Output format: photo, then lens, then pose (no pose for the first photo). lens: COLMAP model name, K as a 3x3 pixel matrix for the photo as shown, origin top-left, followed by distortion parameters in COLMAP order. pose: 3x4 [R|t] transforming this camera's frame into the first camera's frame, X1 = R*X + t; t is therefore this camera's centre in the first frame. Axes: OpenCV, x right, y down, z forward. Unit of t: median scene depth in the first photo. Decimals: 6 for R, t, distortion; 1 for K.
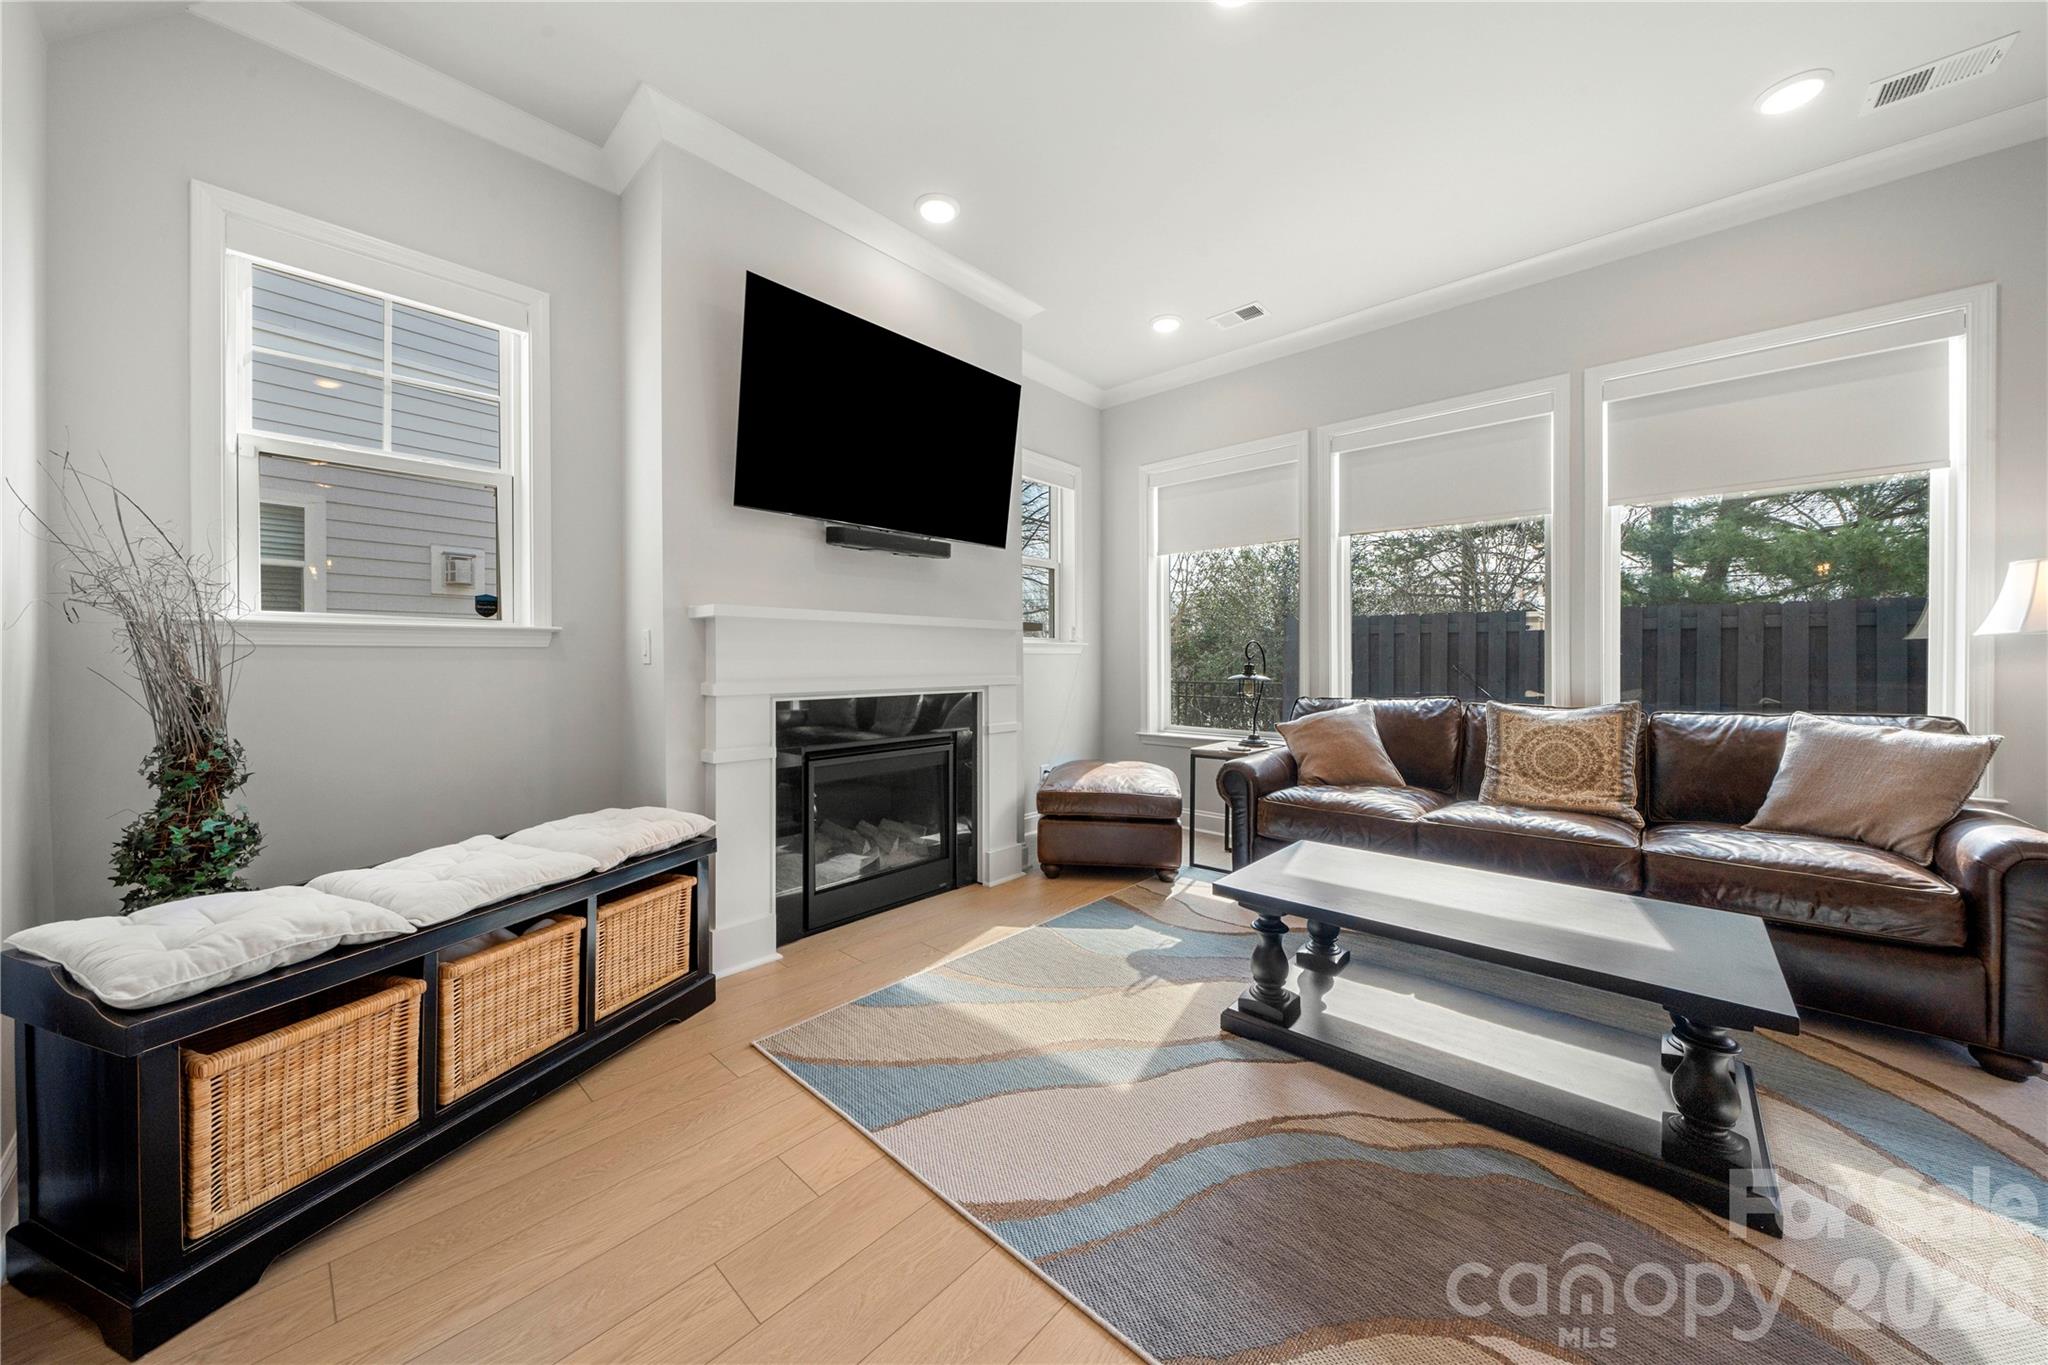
lens RADIAL K [[711.9, 0, 1024.3], [0, 711.9, 657.9], [0, 0, 1]] dist [0.000413, -0.001144]
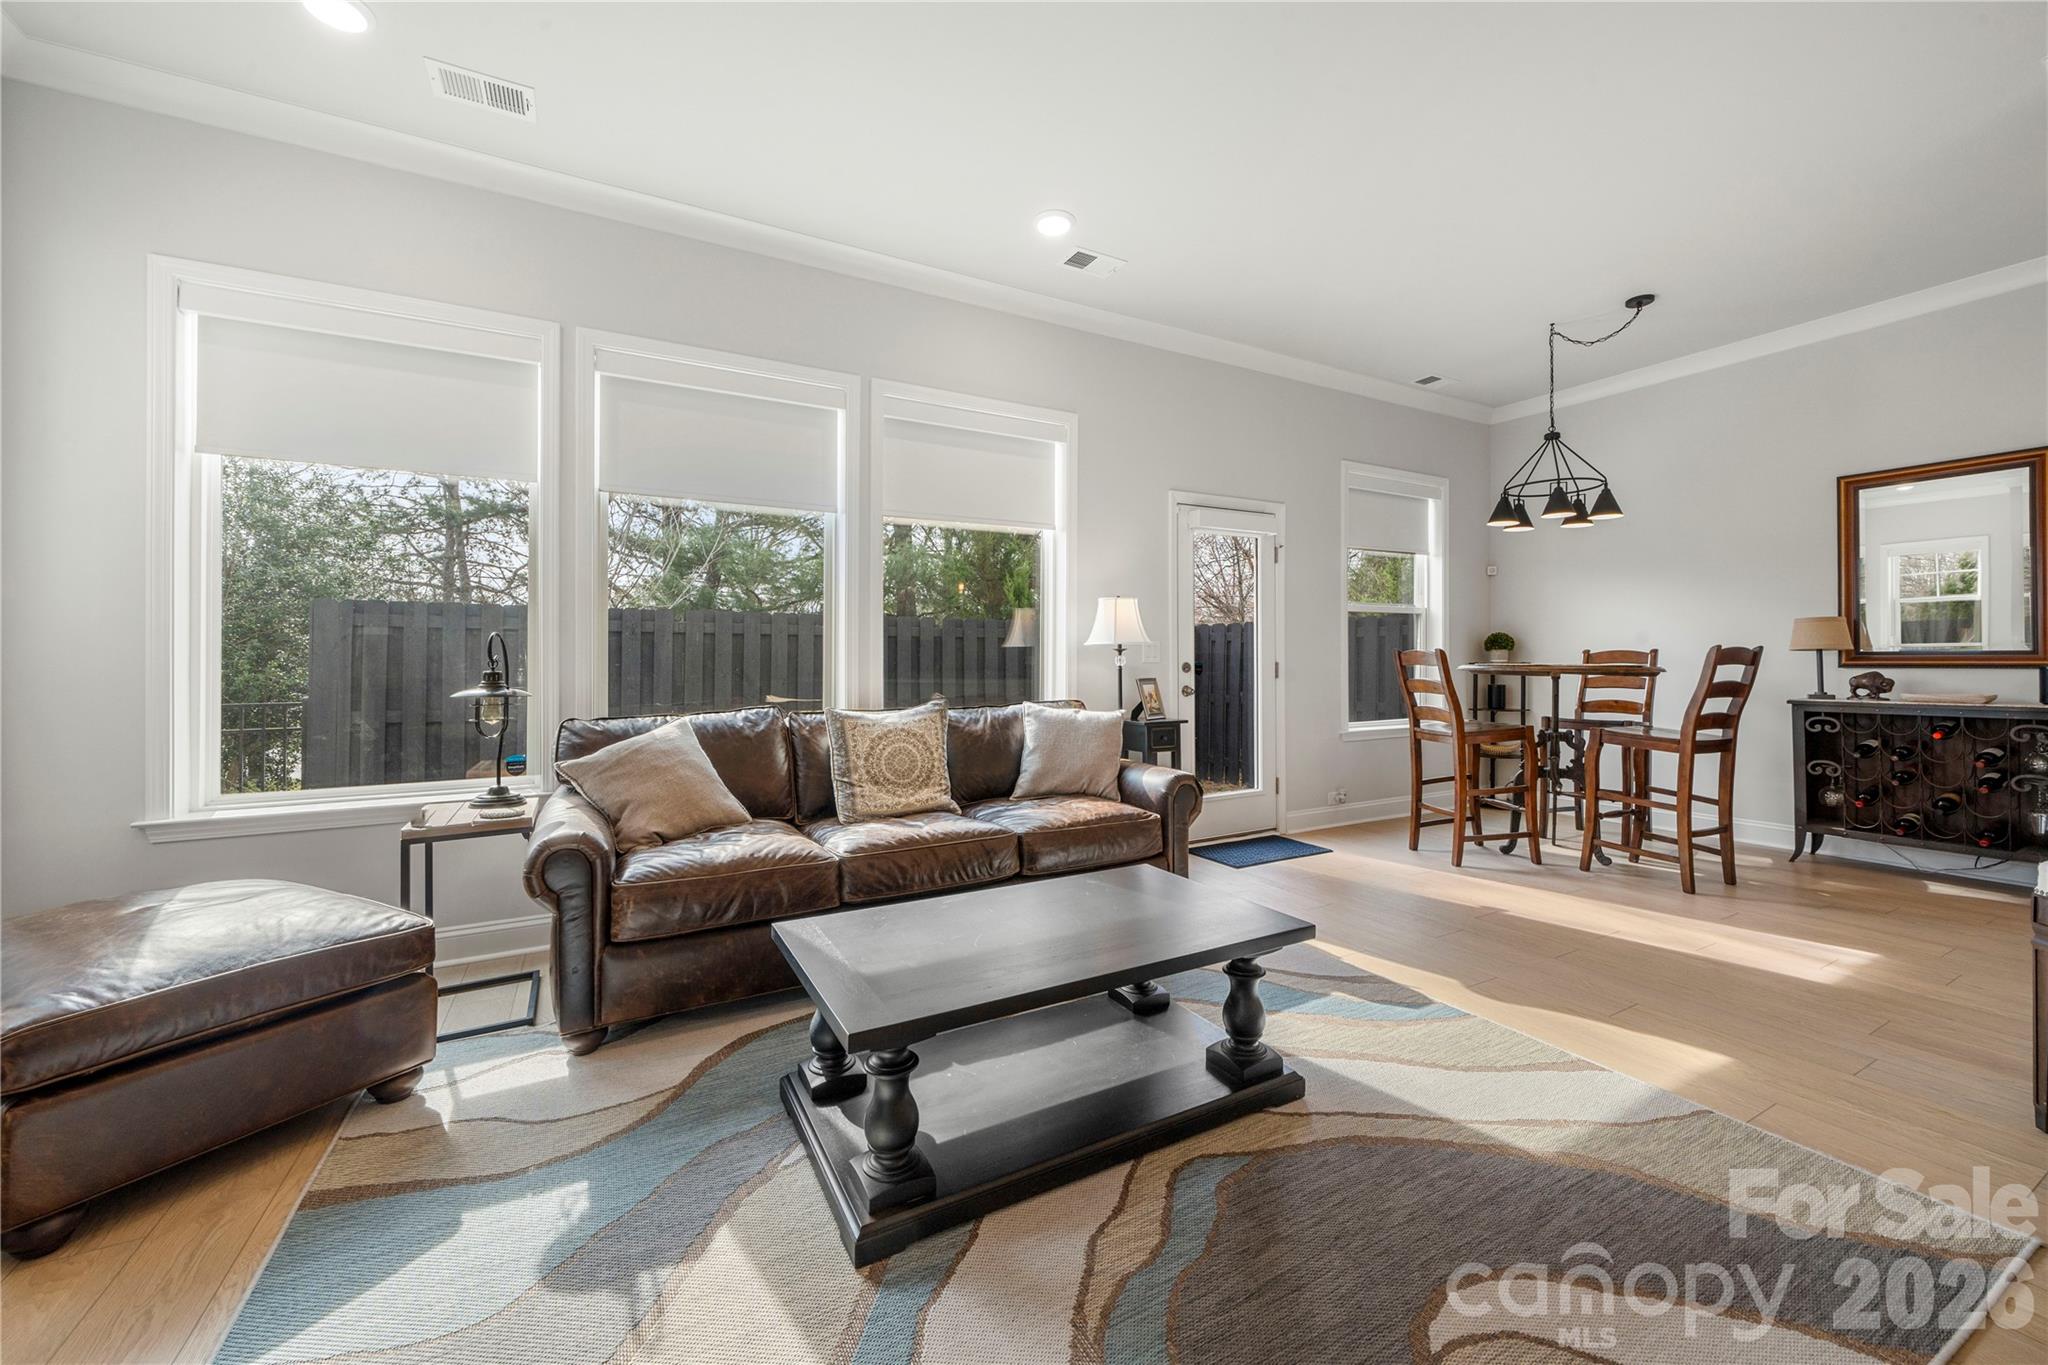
lens RADIAL K [[781.2, 0, 1034.9], [0, 781.2, 661.9], [0, 0, 1]] dist [-0.002532, 0.000227]
pose [[0.323436, -0.002010, 0.946248, -0.244091], [0.003123, 0.999995, 0.001056, 0.001833], [-0.946245, 0.002614, 0.323440, 0.514606]]
